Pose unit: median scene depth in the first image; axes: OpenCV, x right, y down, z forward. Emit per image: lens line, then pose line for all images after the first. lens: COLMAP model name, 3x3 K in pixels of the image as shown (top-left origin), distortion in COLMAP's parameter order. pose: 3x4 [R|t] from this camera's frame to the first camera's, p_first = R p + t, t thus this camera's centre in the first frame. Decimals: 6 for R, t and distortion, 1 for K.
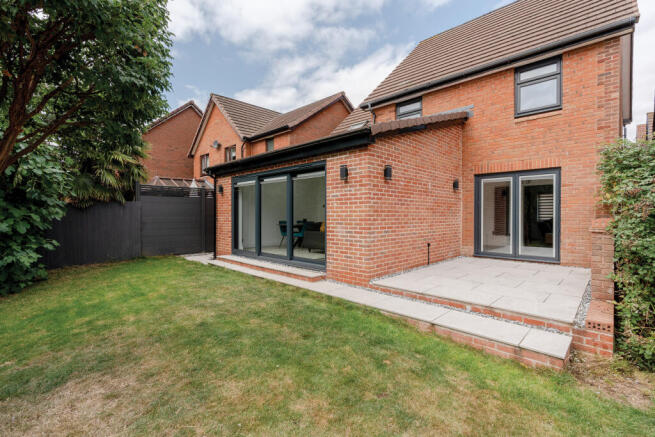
lens RADIAL K [[301.0, 0, 321.8], [0, 301.0, 216.6], [0, 0, 1]] dist [-0.013811, 0.002475]
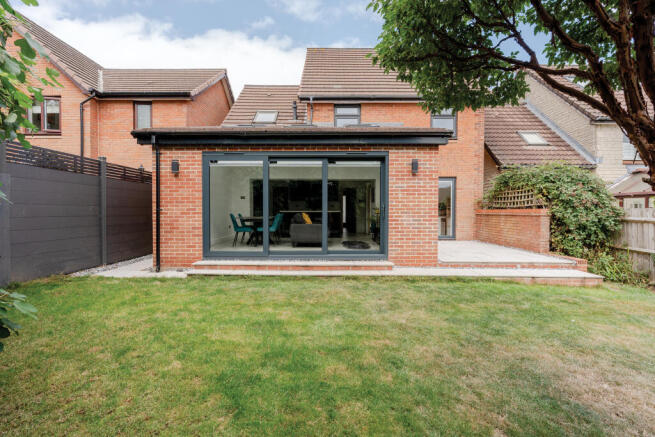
lens RADIAL K [[301.0, 0, 323.3], [0, 301.0, 217.2], [0, 0, 1]] dist [-0.013811, 0.002475]
pose [[0.712183, -0.010265, 0.701919, -0.761791], [0.001923, 0.999918, 0.012672, 0.020617], [-0.701992, -0.007675, 0.712144, 0.365287]]
